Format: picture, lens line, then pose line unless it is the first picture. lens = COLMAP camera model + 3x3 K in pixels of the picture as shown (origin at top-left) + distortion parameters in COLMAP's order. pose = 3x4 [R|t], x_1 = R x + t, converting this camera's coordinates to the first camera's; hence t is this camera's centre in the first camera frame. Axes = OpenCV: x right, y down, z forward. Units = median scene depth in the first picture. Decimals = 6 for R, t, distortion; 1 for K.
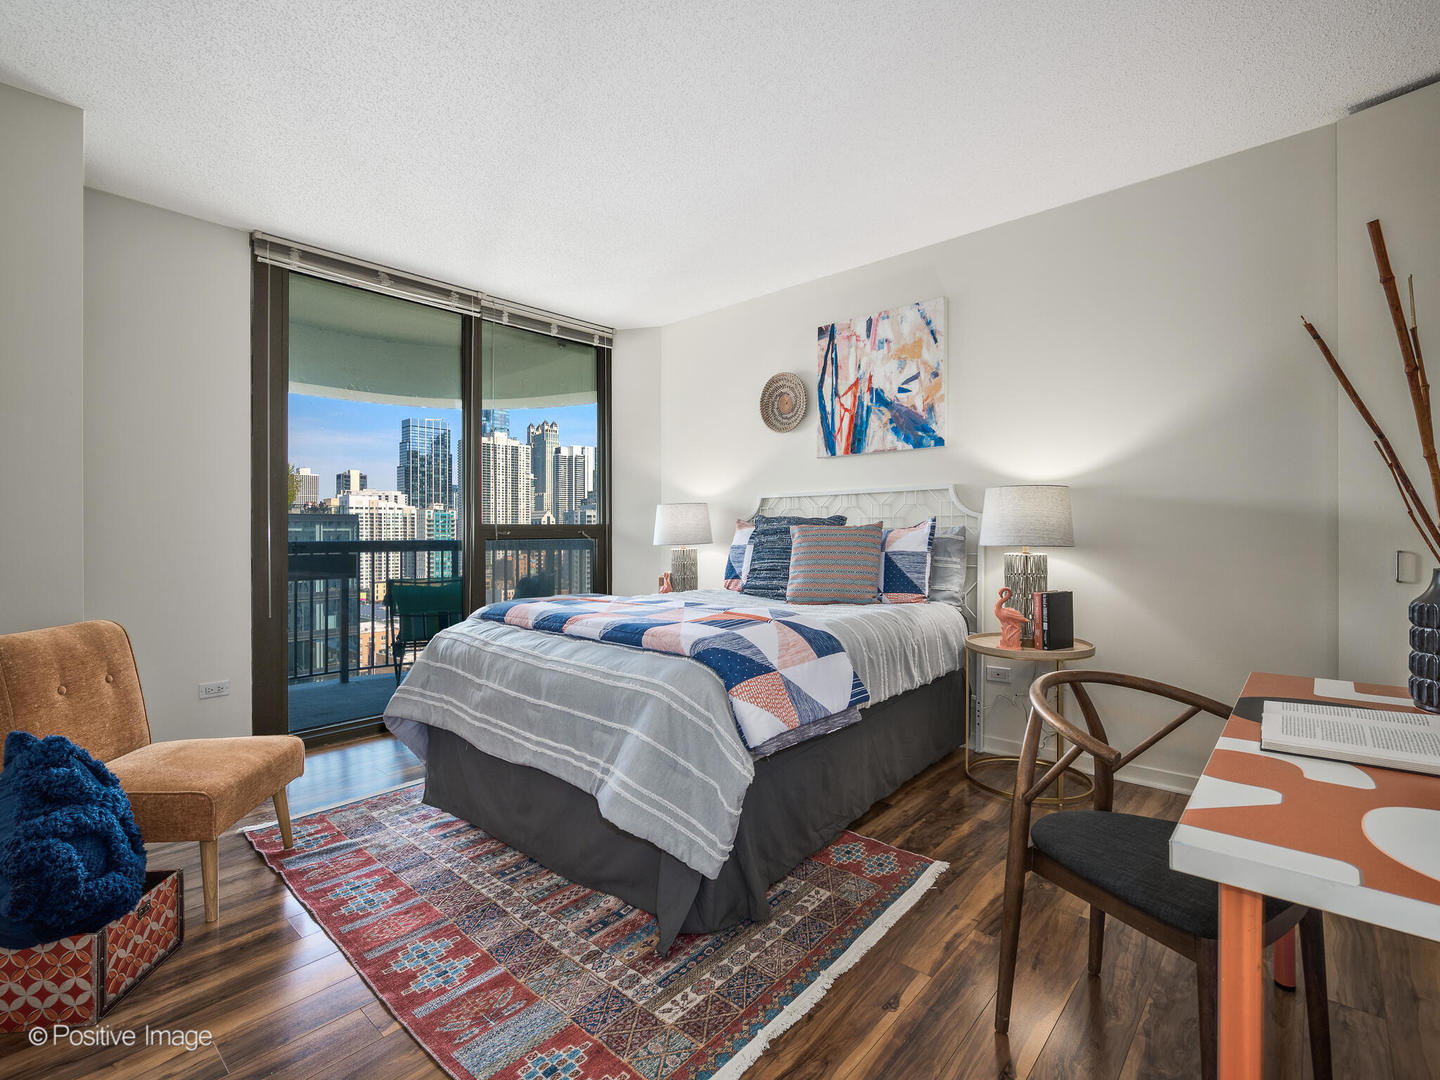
lens RADIAL K [[678.1, 0, 732.3], [0, 678.1, 520.5], [0, 0, 1]] dist [-0.003313, 0.000043]
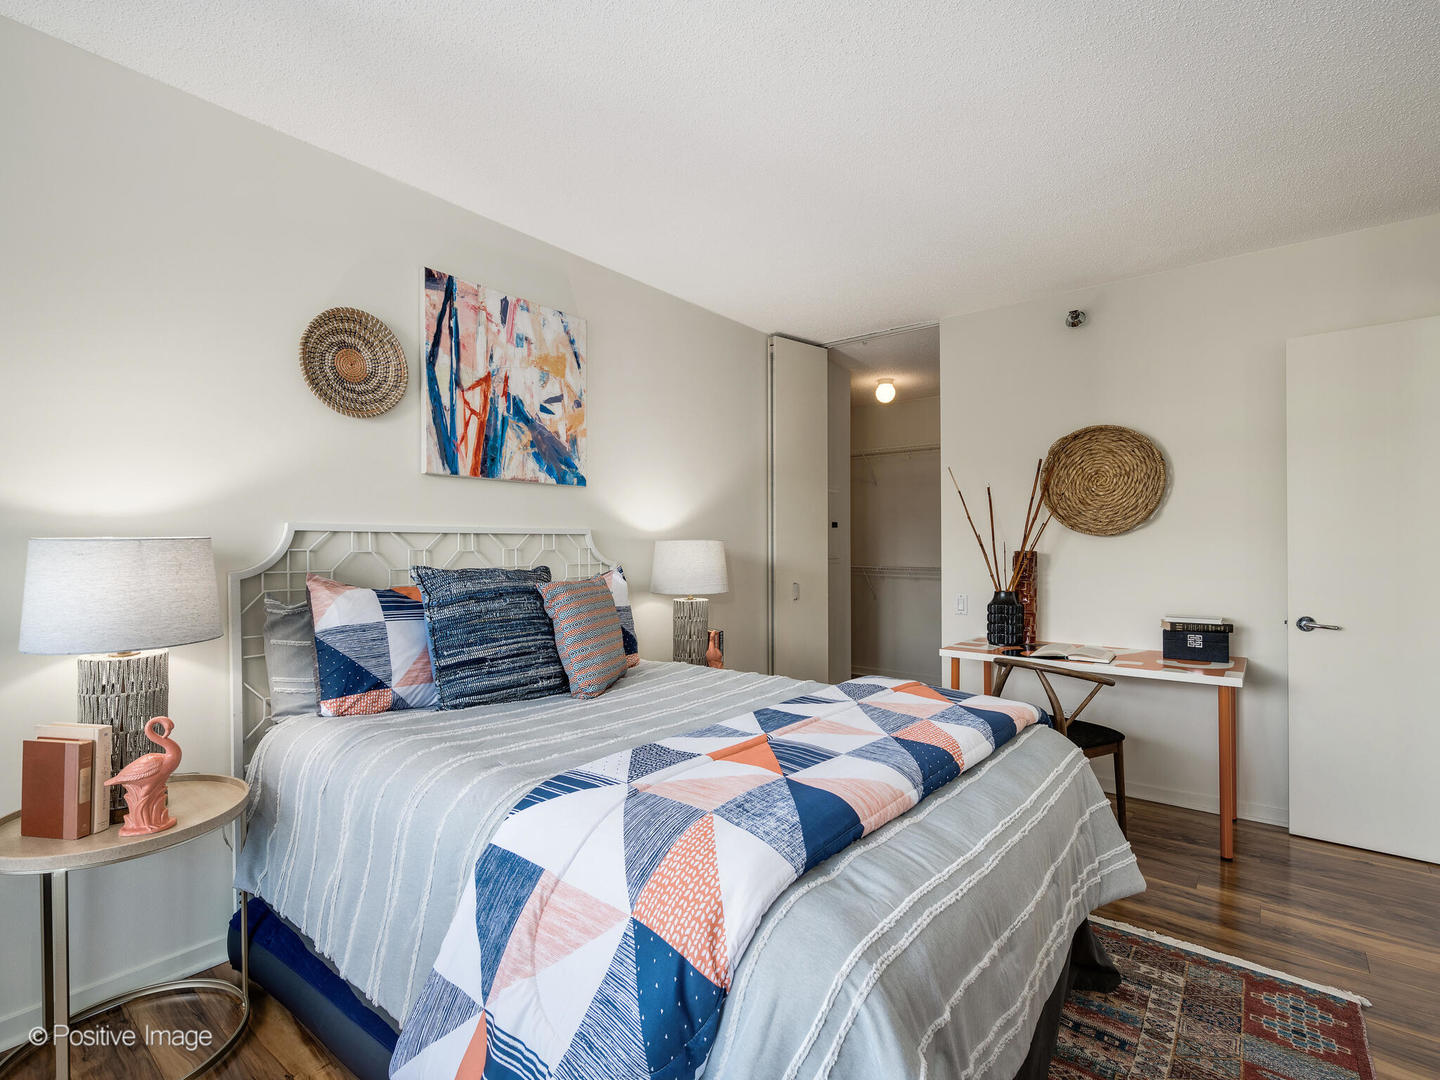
lens RADIAL K [[718.1, 0, 682.5], [0, 718.1, 540.5], [0, 0, 1]] dist [-0.004416, 0.001168]
pose [[-0.047037, 0.013851, 0.998797, -0.586710], [-0.013250, 0.999807, -0.014489, -0.024317], [-0.998805, -0.013915, -0.046845, 0.837556]]
